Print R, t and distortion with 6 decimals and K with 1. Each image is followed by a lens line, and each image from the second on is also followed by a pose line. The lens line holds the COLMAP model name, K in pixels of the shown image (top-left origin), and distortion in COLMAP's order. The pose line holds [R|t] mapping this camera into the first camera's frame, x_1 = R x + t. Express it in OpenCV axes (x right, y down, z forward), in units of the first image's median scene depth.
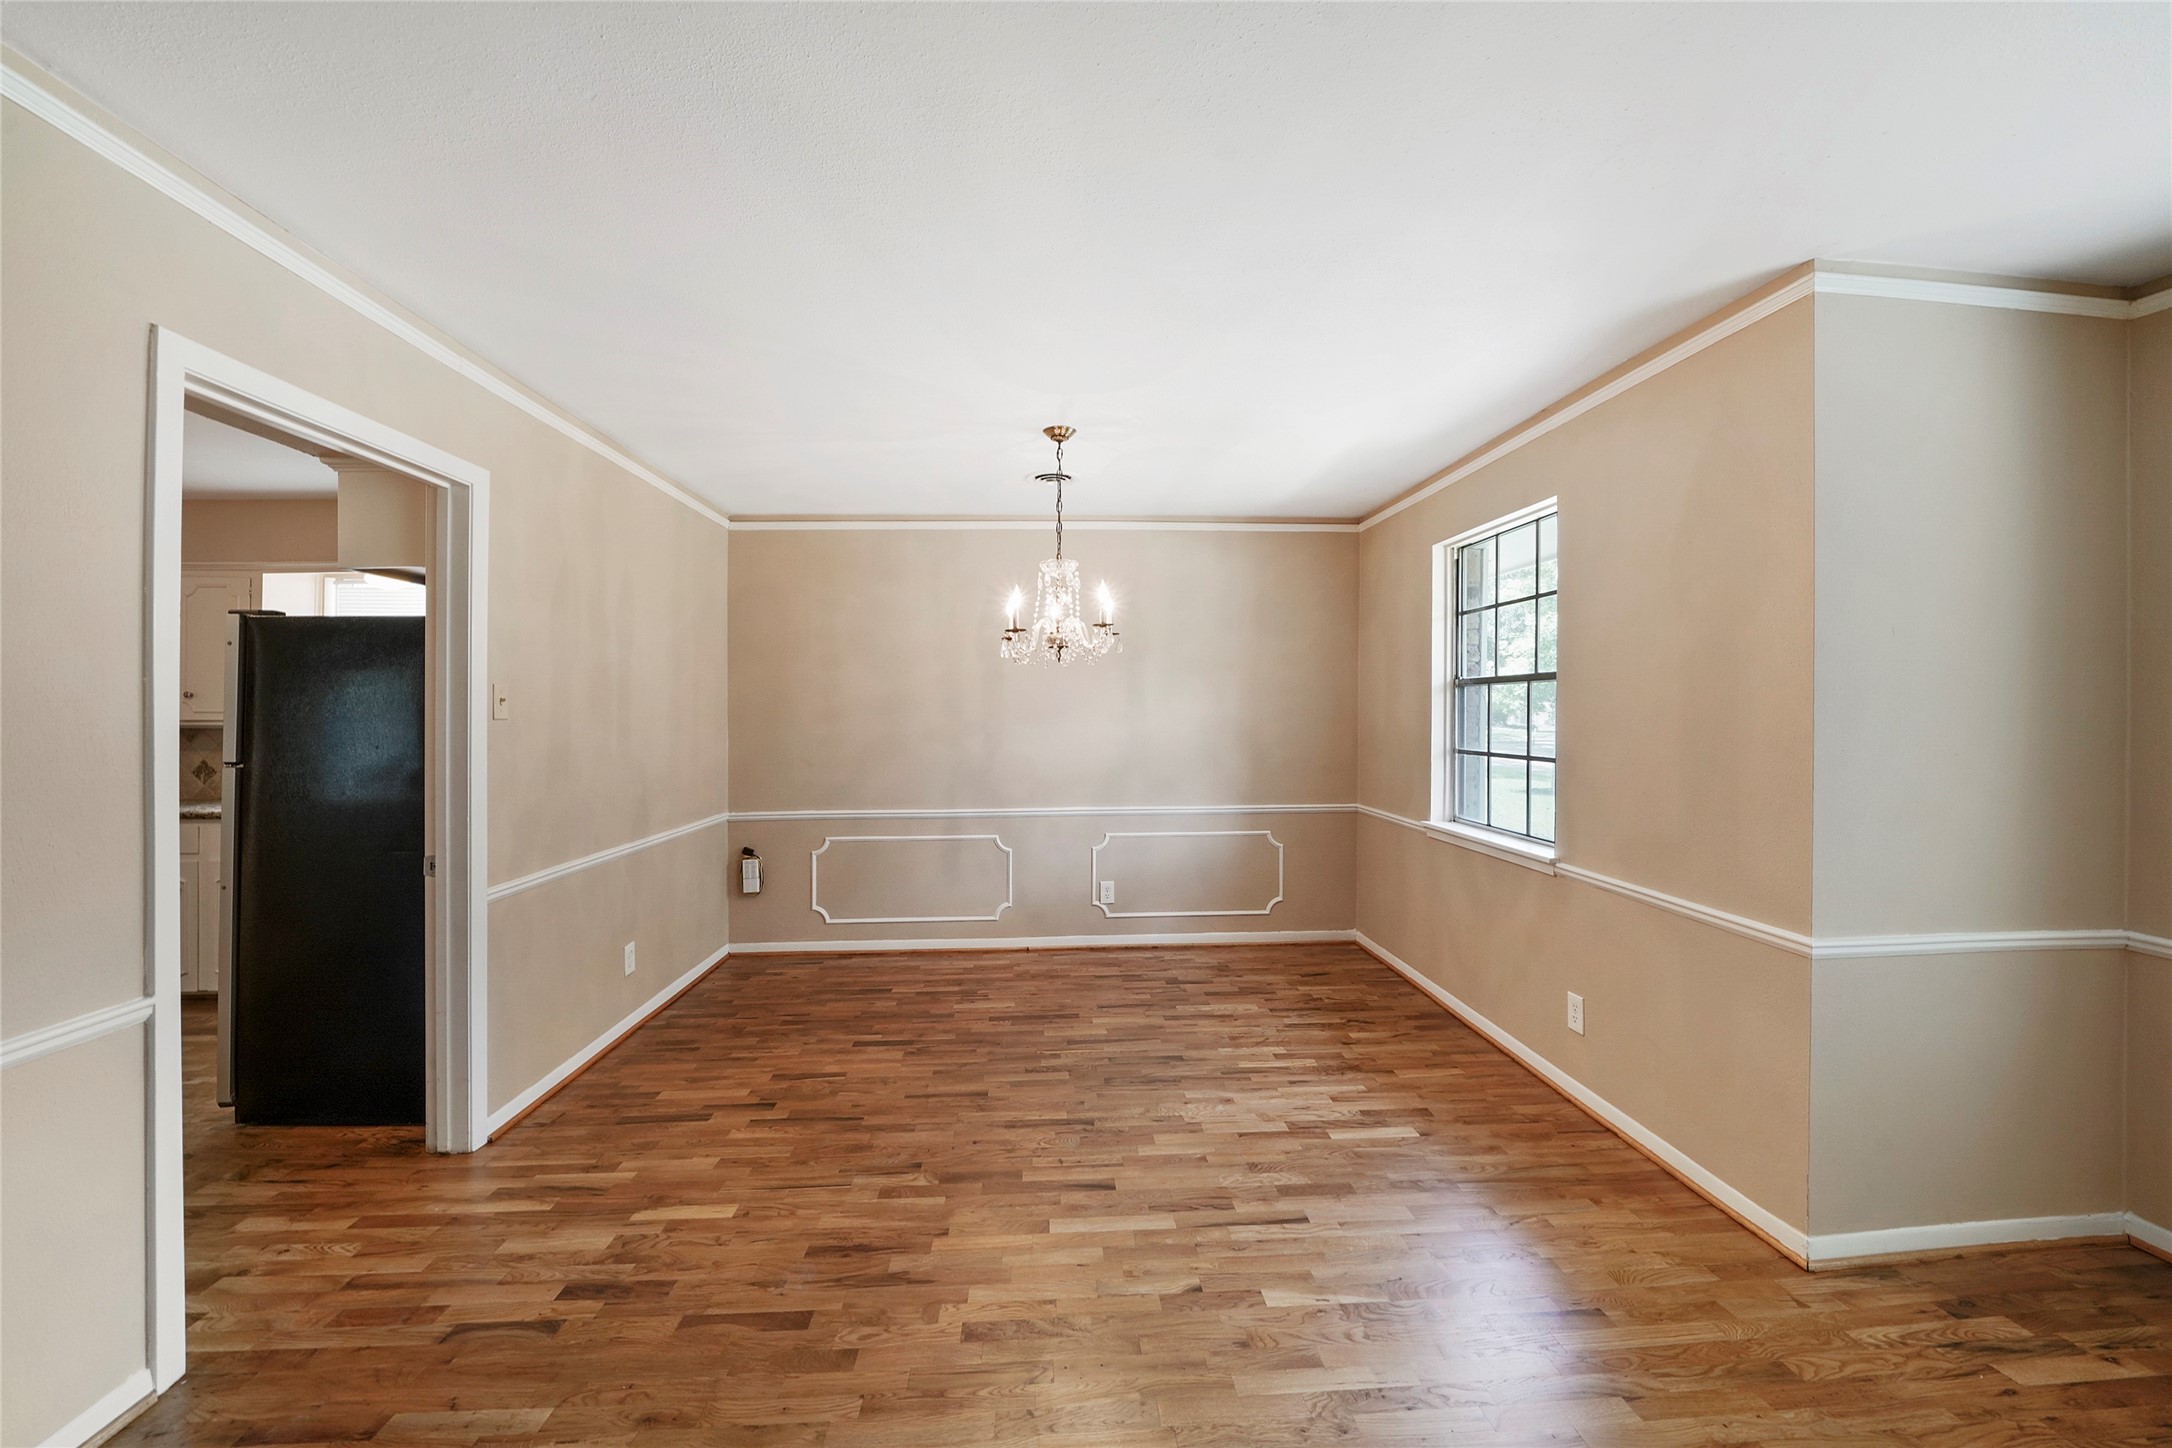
lens RADIAL K [[793.4, 0, 1094.5], [0, 793.4, 698.7], [0, 0, 1]] dist [-0.018541, 0.000247]
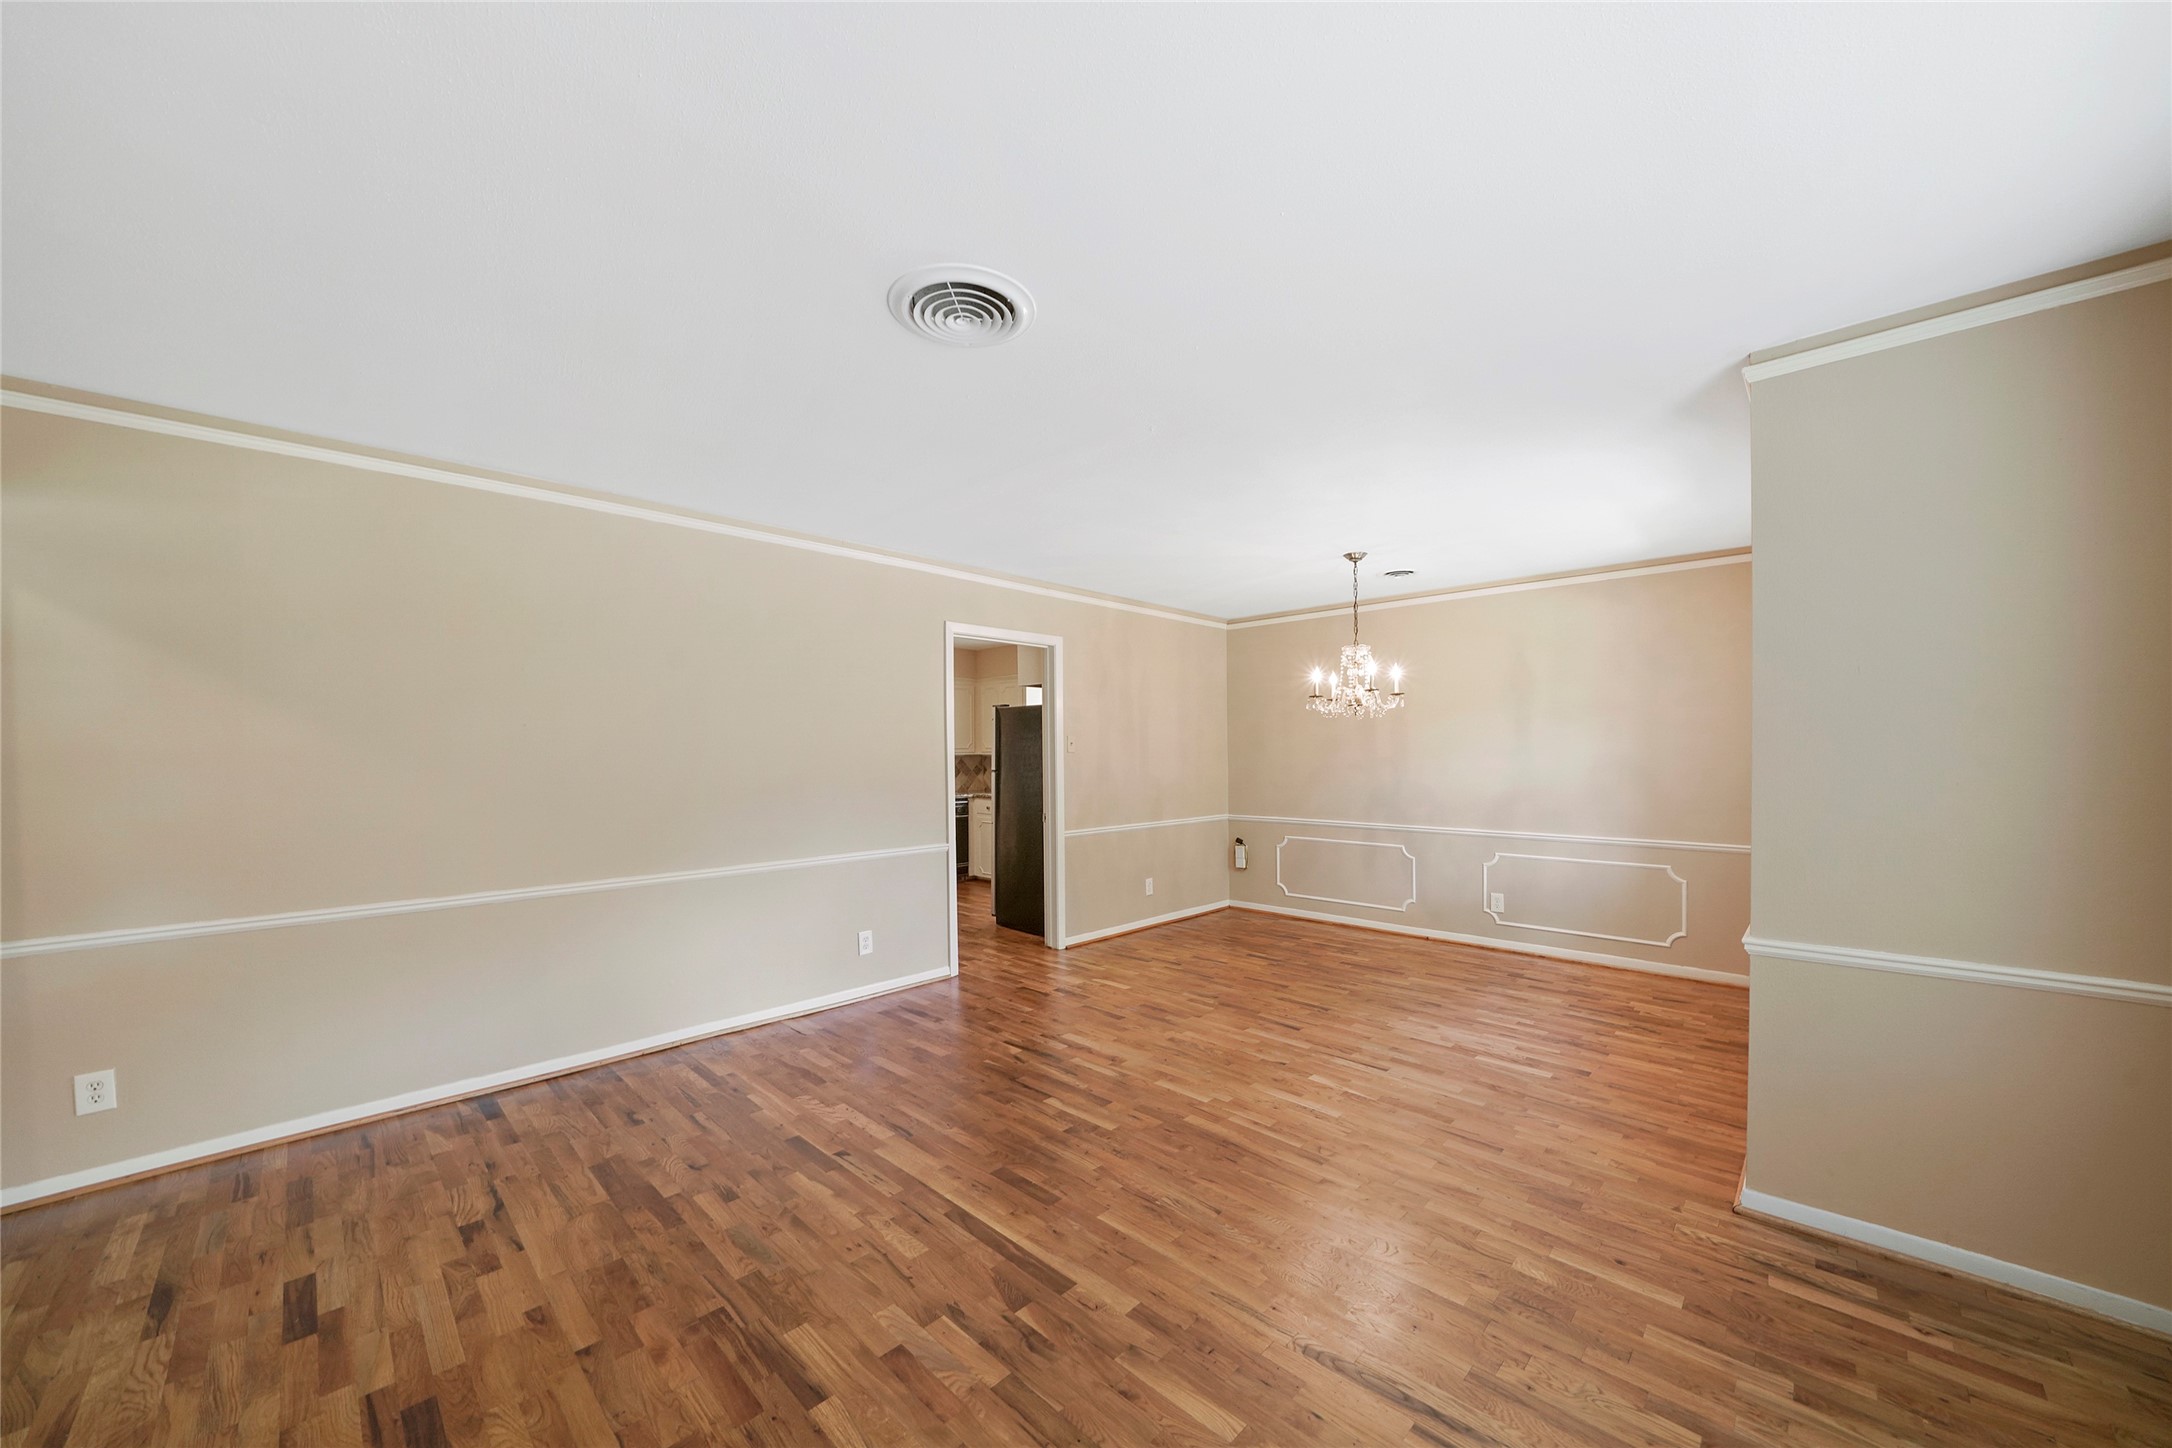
lens RADIAL K [[792.6, 0, 1085.8], [0, 792.6, 757.4], [0, 0, 1]] dist [-0.019250, -0.000214]
pose [[0.666378, 0.001292, -0.745613, 0.764046], [0.016817, 0.999718, 0.016762, 0.004019], [0.745425, -0.023708, 0.666168, -0.347948]]
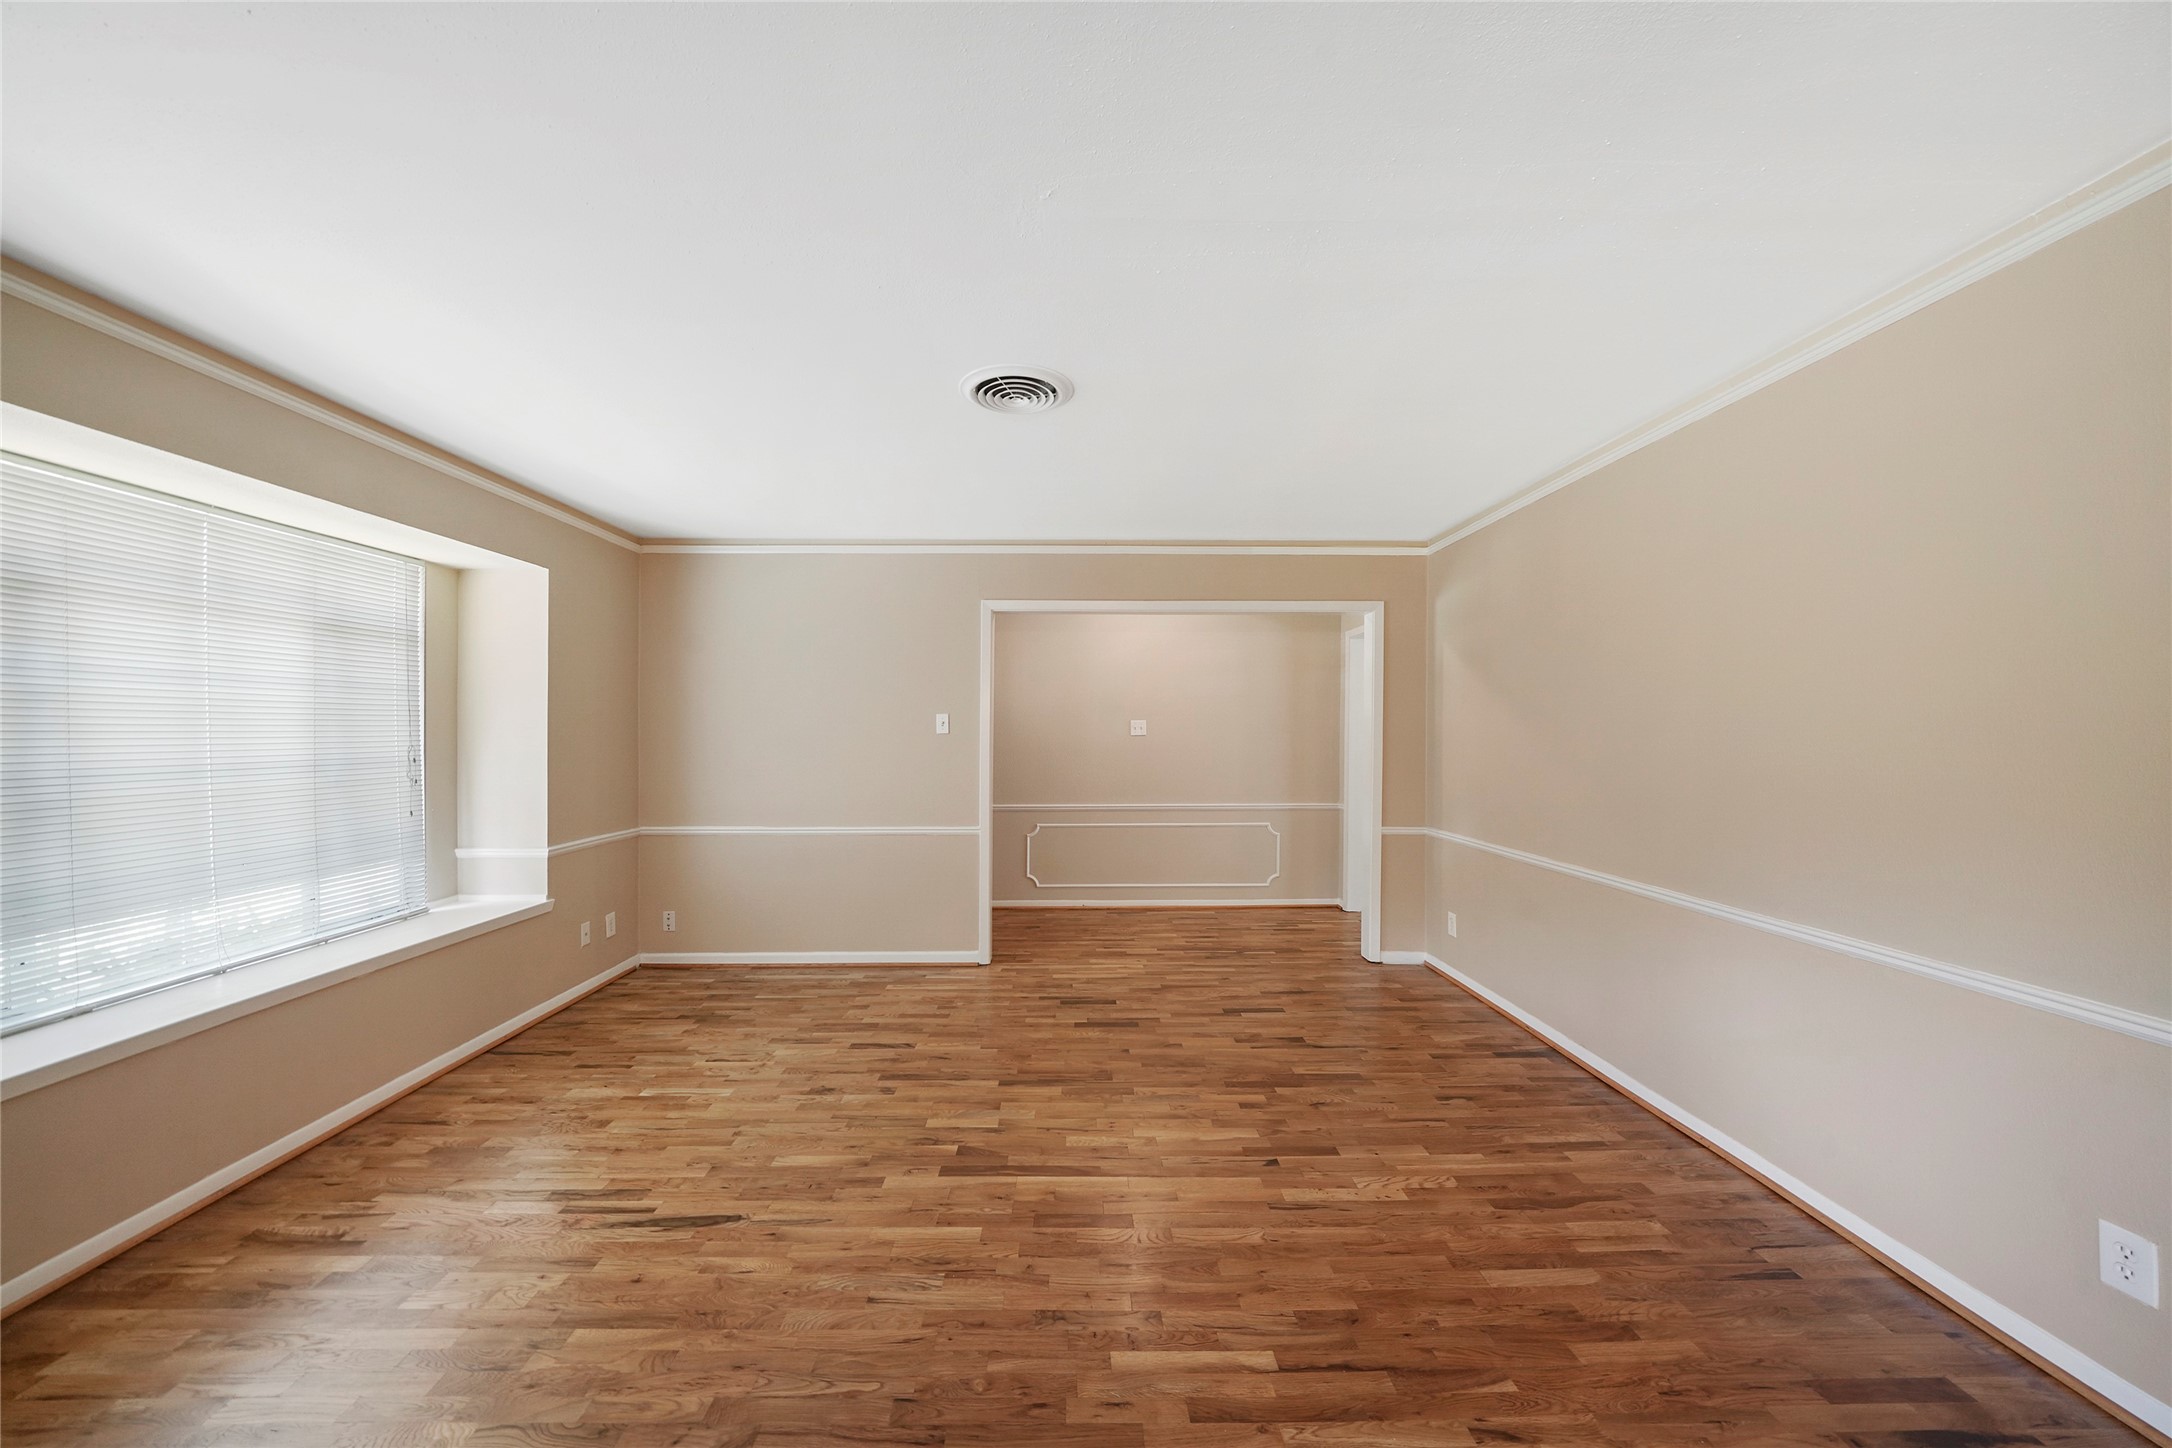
lens RADIAL K [[759.0, 0, 1073.4], [0, 759.0, 729.8], [0, 0, 1]] dist [-0.028678, 0.003614]
pose [[-0.997703, -0.001171, 0.067735, 0.053719], [-0.002372, 0.999841, -0.017655, 0.018722], [-0.067703, -0.017775, -0.997547, 0.879423]]
